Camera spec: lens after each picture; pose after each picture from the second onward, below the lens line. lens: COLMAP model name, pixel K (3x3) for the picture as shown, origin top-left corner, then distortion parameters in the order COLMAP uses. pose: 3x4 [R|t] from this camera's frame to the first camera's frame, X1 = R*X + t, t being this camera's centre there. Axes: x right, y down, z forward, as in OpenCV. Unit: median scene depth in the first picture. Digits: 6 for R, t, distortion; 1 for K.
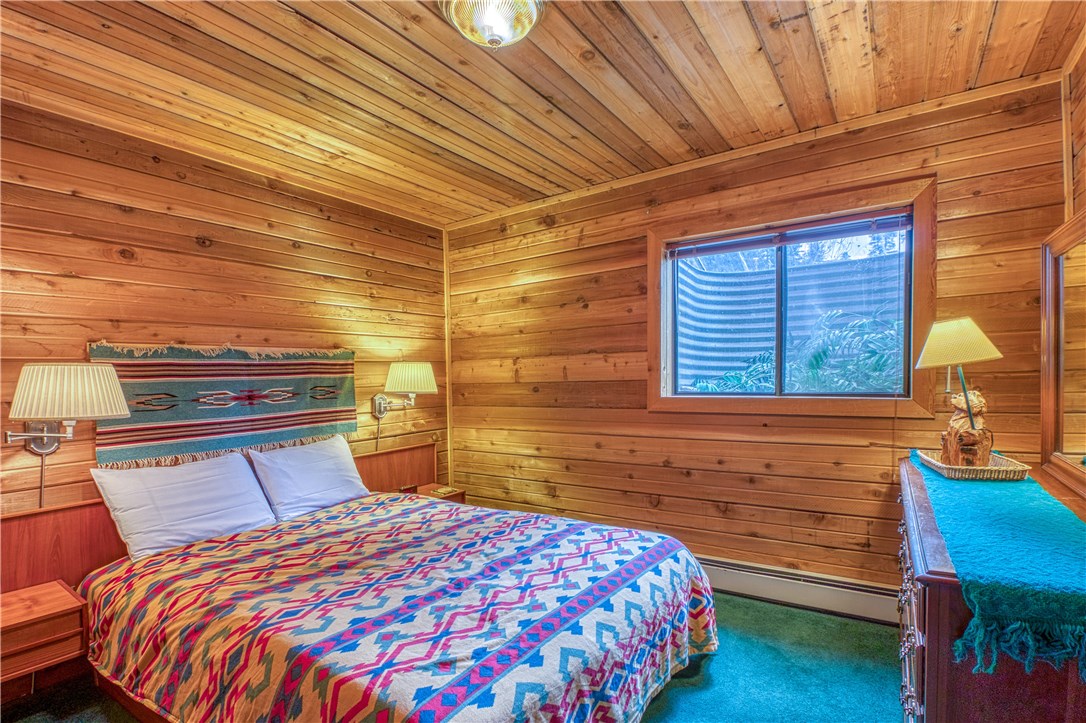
lens RADIAL K [[521.0, 0, 541.1], [0, 521.0, 374.9], [0, 0, 1]] dist [-0.001054, -0.000309]
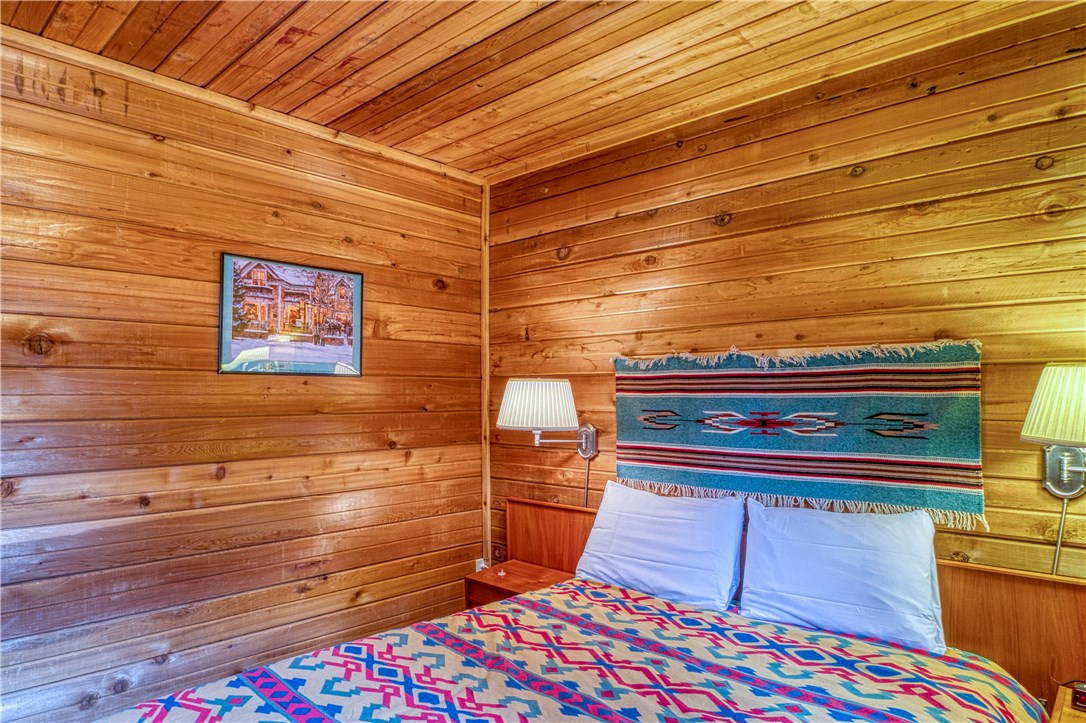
lens RADIAL K [[683.0, 0, 543.0], [0, 683.0, 361.5], [0, 0, 1]] dist [-0.000144, -0.000300]
pose [[-0.166233, -0.023096, -0.985816, 0.389621], [0.000573, 0.999723, -0.023518, -0.017678], [0.986086, -0.004474, -0.166174, 0.877289]]
